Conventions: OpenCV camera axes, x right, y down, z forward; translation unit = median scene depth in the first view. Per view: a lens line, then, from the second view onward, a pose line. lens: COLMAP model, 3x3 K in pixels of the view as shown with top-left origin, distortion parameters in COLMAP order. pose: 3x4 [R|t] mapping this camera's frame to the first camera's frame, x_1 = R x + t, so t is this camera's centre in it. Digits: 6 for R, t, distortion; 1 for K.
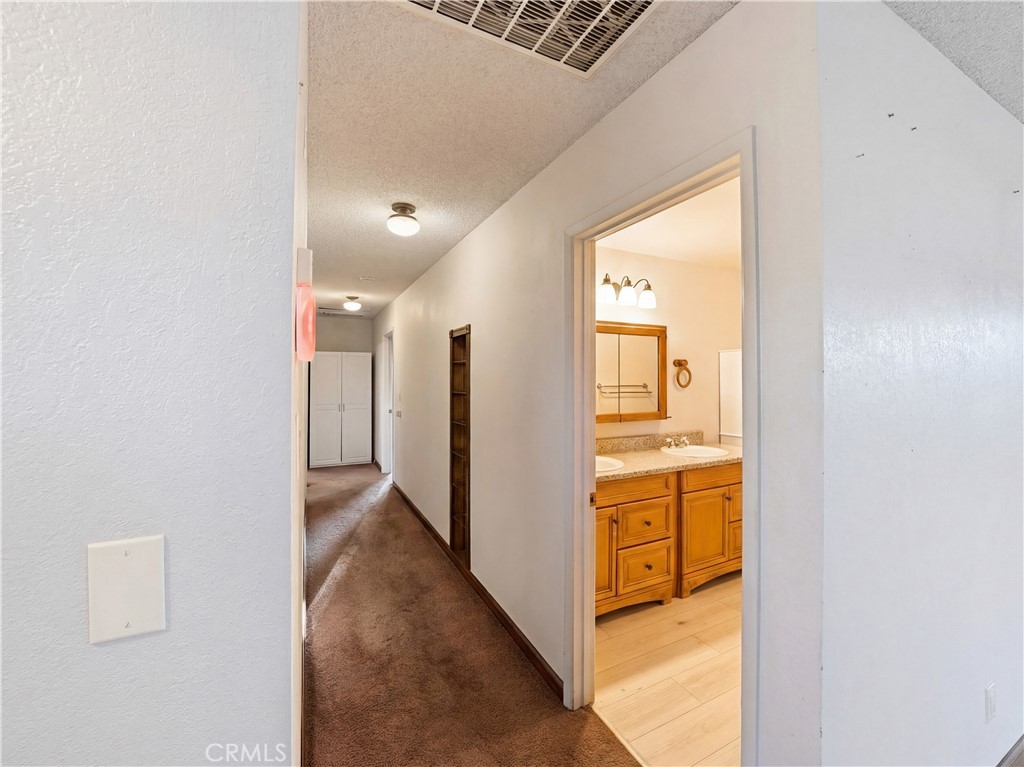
lens RADIAL K [[407.6, 0, 516.4], [0, 407.6, 380.4], [0, 0, 1]] dist [-0.028069, 0.005872]
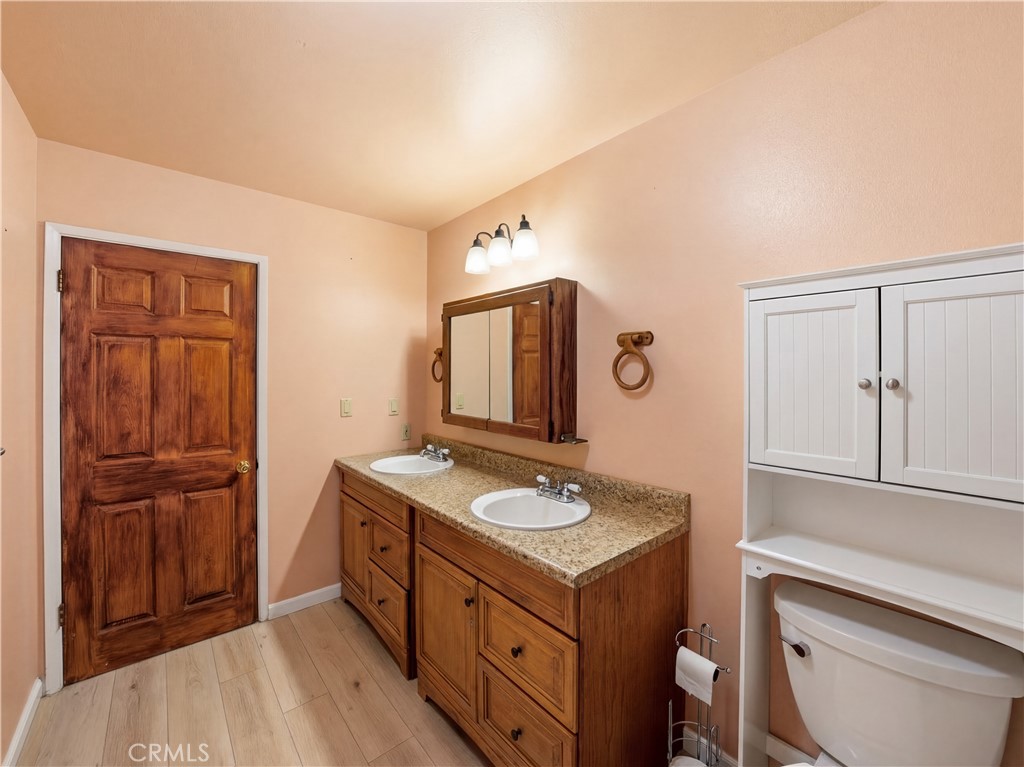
lens RADIAL K [[407.6, 0, 516.4], [0, 407.6, 380.4], [0, 0, 1]] dist [-0.028069, 0.005872]
pose [[0.262319, 0.020102, -0.964772, 0.964026], [-0.013572, 0.999761, 0.017141, -0.000535], [0.964886, 0.008598, 0.262529, 0.858238]]
